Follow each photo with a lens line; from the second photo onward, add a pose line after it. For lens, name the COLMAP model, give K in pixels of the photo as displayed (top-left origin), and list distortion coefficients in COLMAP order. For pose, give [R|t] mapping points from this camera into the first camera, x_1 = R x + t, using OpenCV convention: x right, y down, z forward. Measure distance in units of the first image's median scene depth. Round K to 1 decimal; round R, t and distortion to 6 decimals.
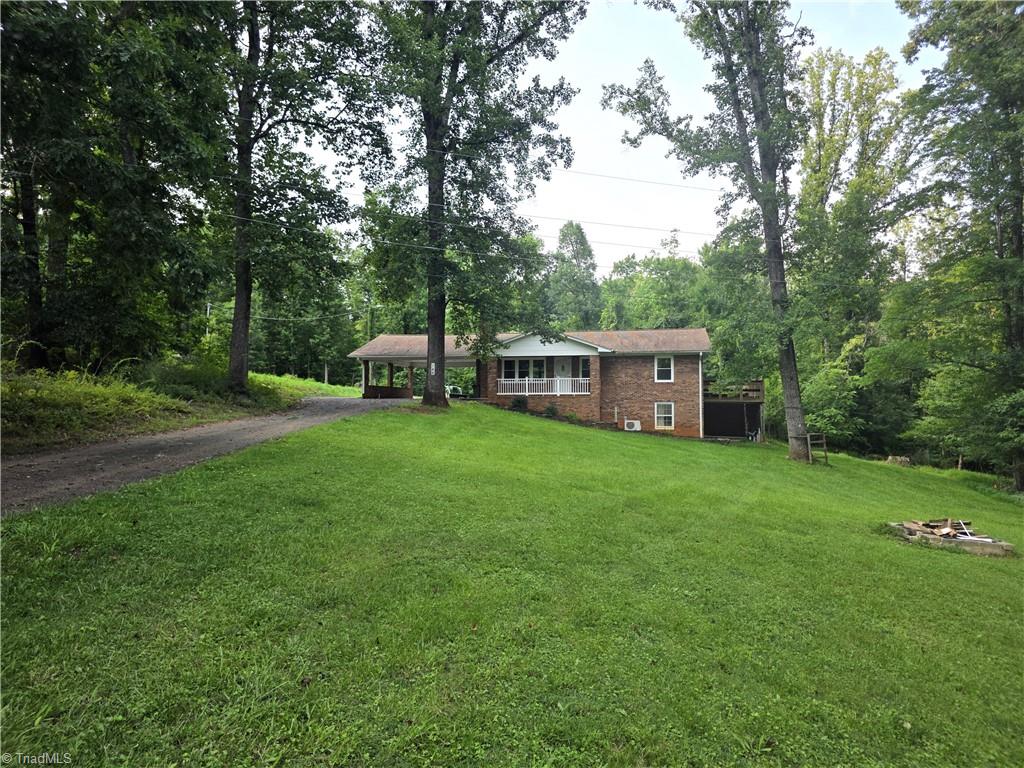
lens RADIAL K [[683.4, 0, 517.6], [0, 683.4, 382.9], [0, 0, 1]] dist [0.054540, -0.052184]
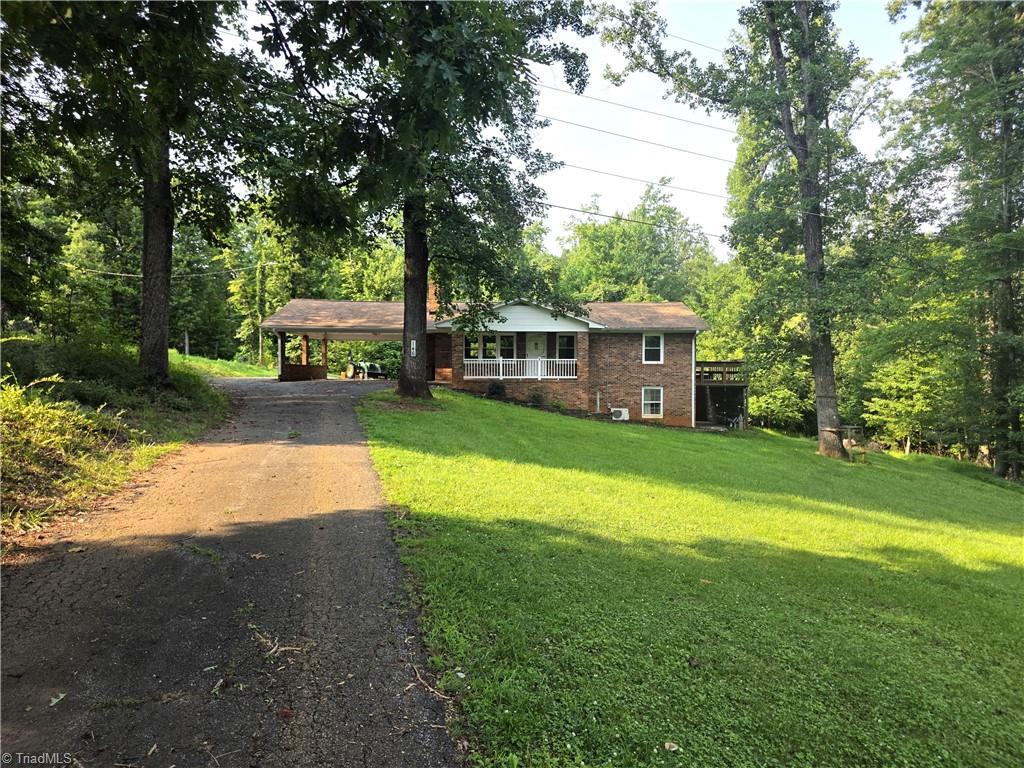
lens RADIAL K [[683.4, 0, 517.6], [0, 683.4, 382.9], [0, 0, 1]] dist [0.054540, -0.052184]
pose [[0.976347, 0.000452, 0.216211, -0.140441], [-0.010177, 0.998985, 0.043869, -0.013151], [-0.215971, -0.045032, 0.975361, 0.191264]]
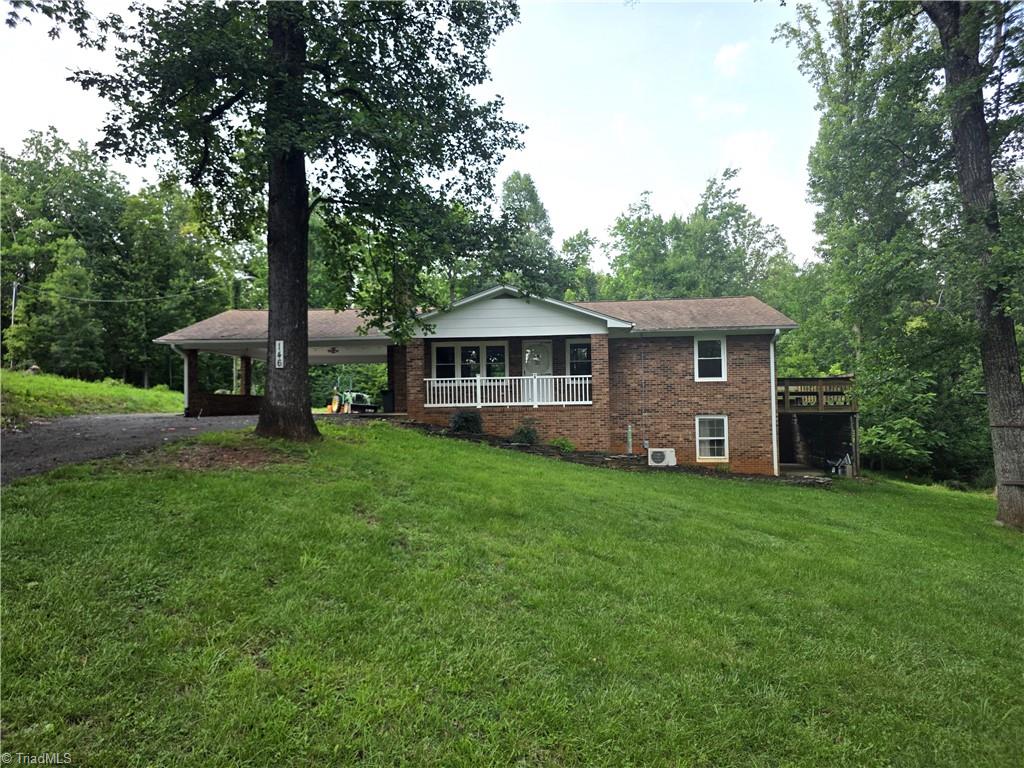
lens RADIAL K [[683.4, 0, 517.6], [0, 683.4, 382.9], [0, 0, 1]] dist [0.054540, -0.052184]
pose [[0.993535, -0.010430, 0.113043, -0.016992], [0.011404, 0.999903, -0.007977, 0.002951], [-0.112949, 0.009215, 0.993558, 0.434796]]
